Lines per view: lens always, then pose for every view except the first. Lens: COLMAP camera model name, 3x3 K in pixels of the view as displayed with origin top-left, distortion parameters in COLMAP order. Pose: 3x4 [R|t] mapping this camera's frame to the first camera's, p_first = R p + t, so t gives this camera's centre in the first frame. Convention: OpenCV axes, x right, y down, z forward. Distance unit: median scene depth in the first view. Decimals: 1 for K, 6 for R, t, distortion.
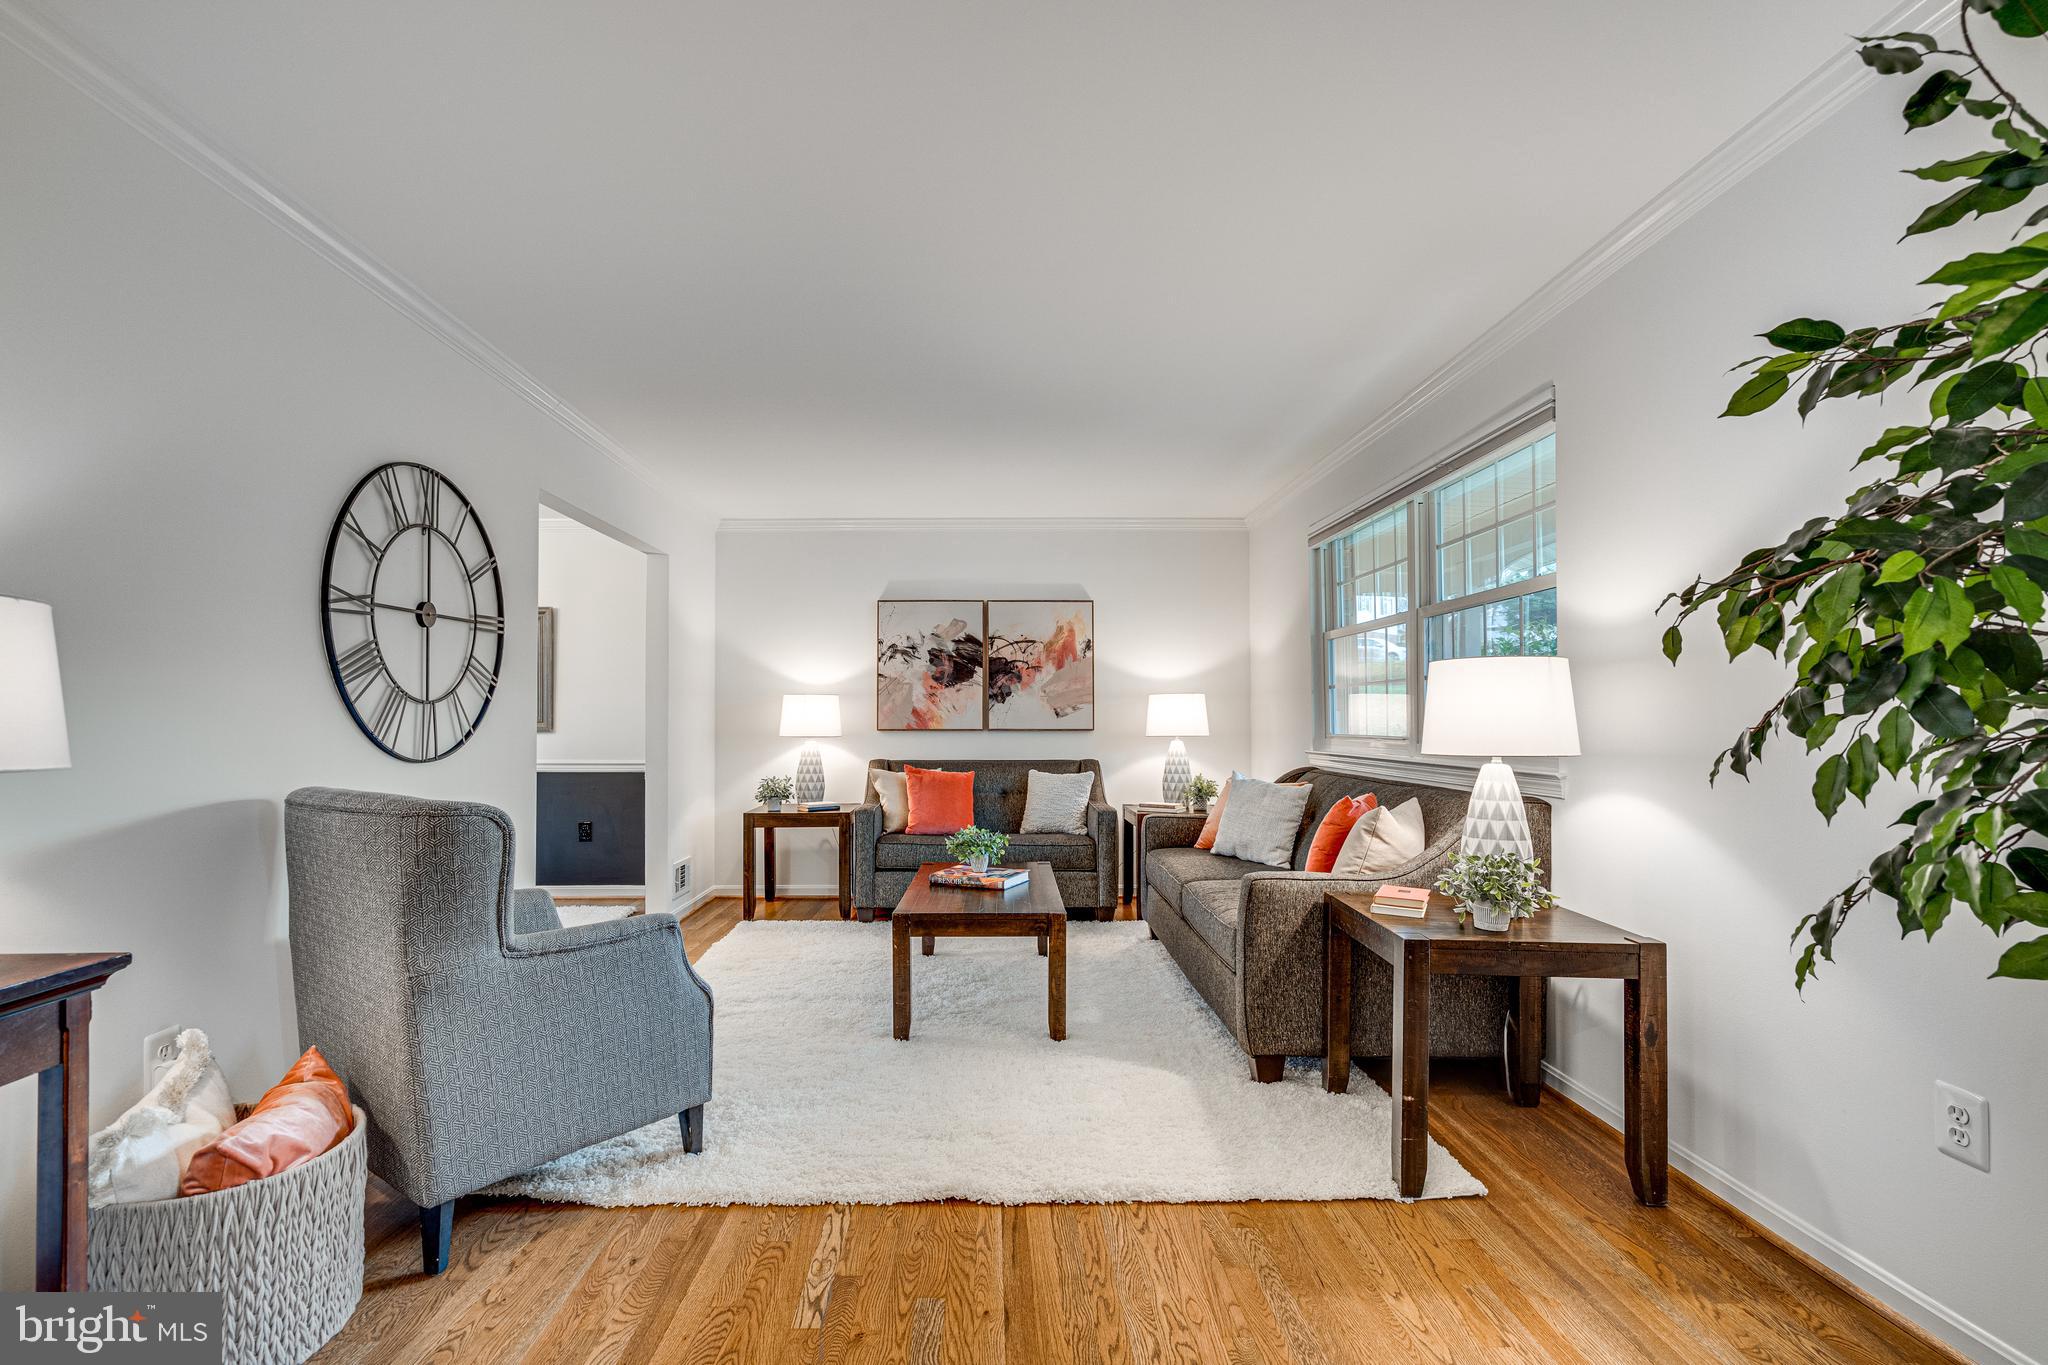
lens RADIAL K [[935.3, 0, 995.1], [0, 935.3, 706.8], [0, 0, 1]] dist [-0.000518, 0.000159]
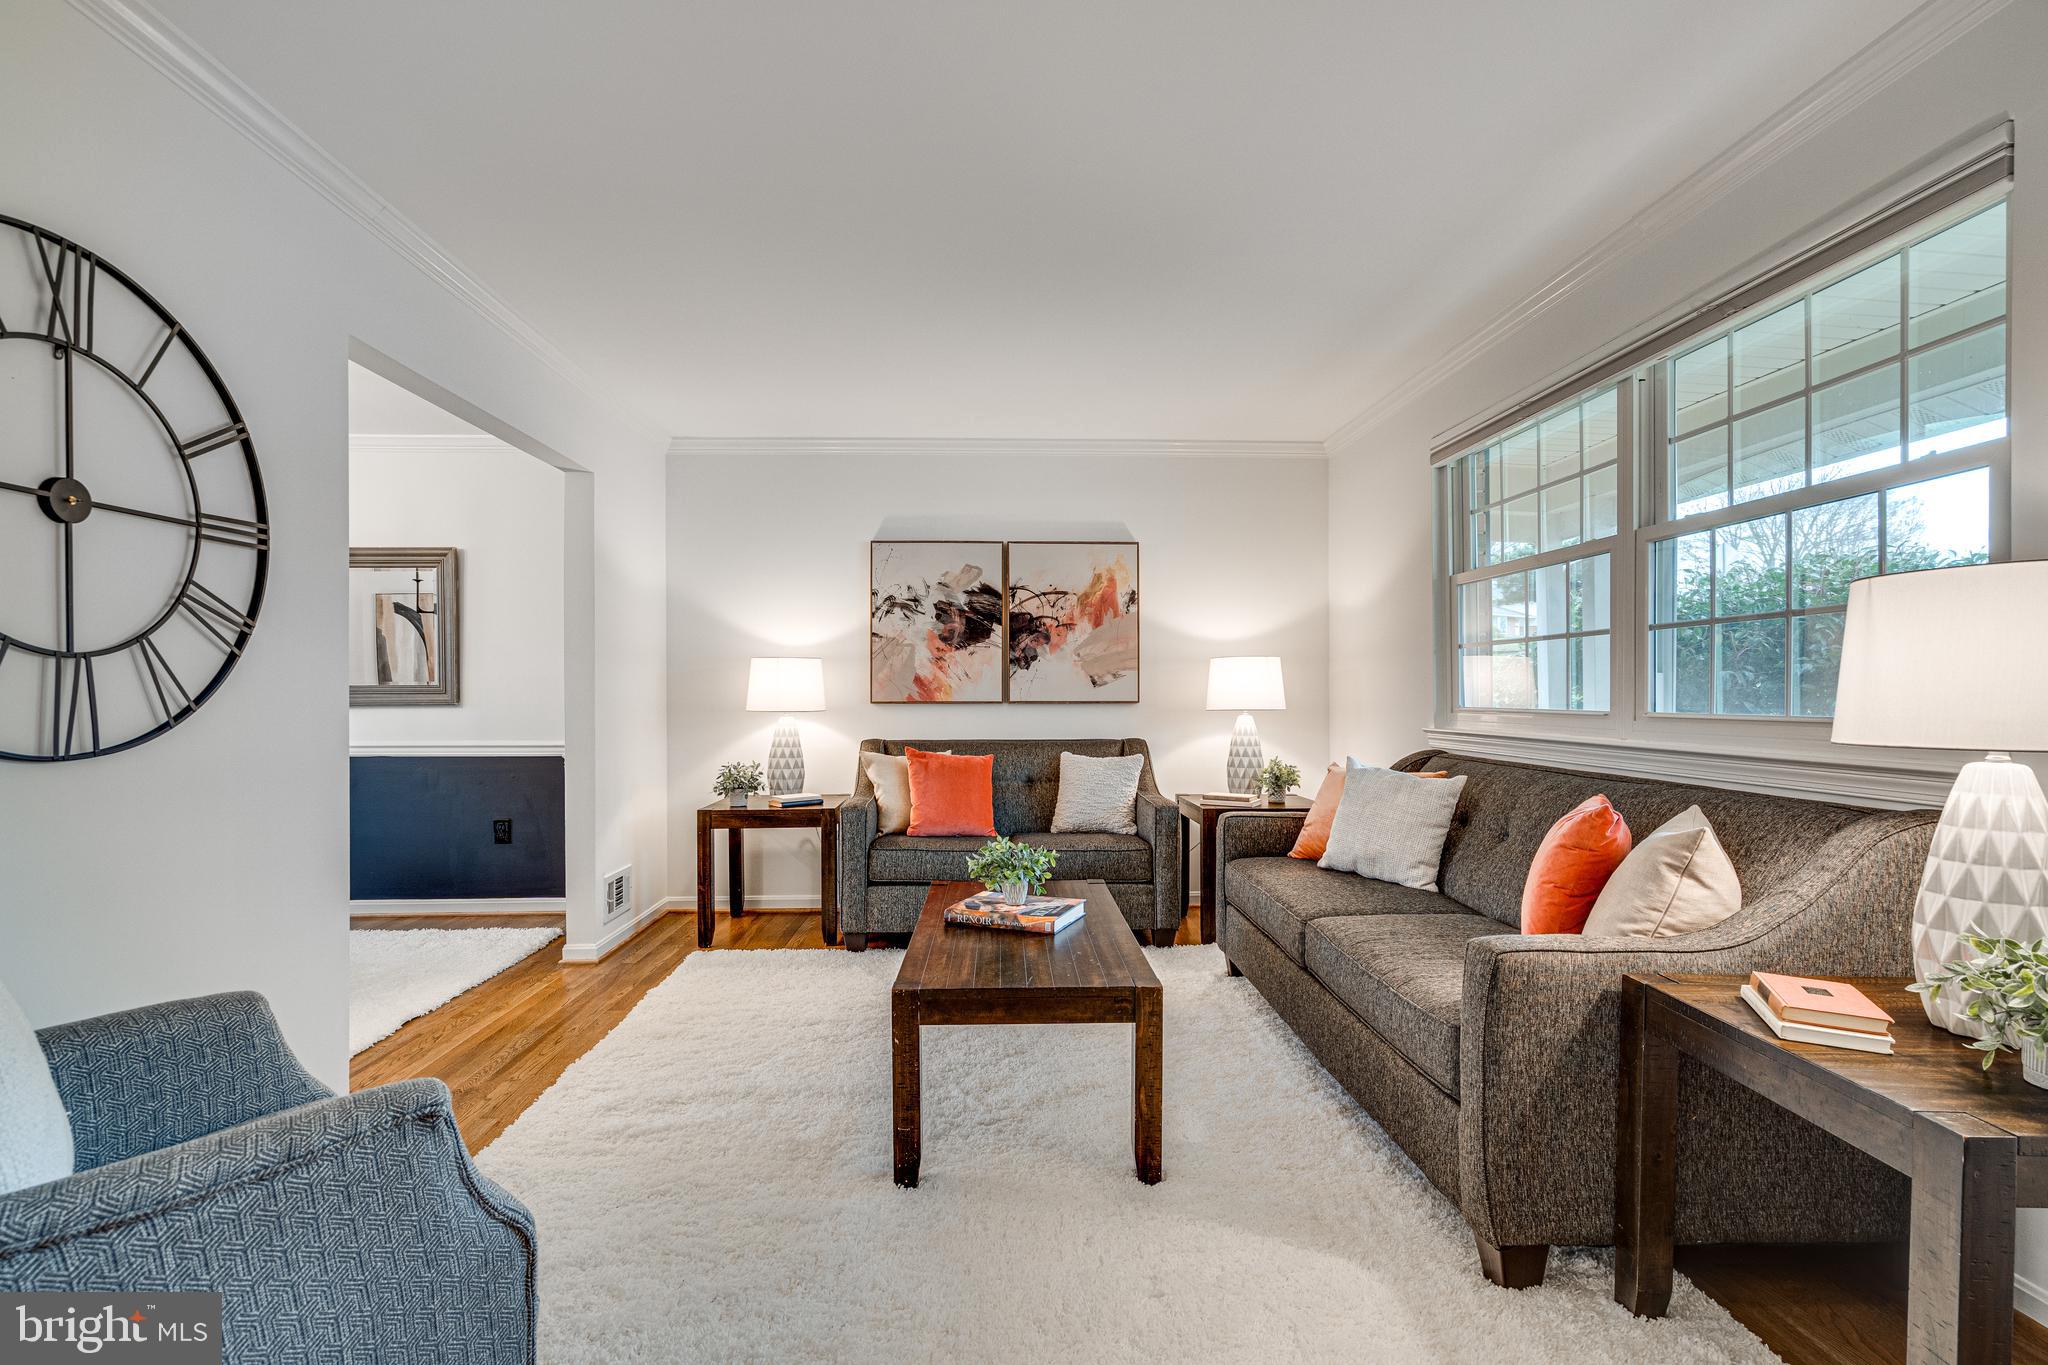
lens RADIAL K [[935.1, 0, 1023.4], [0, 935.1, 692.3], [0, 0, 1]] dist [-0.001334, 0.000905]
pose [[0.999436, -0.001043, 0.033565, -0.024624], [0.000579, 0.999904, 0.013843, 0.005382], [-0.033576, -0.013815, 0.999341, 0.216779]]
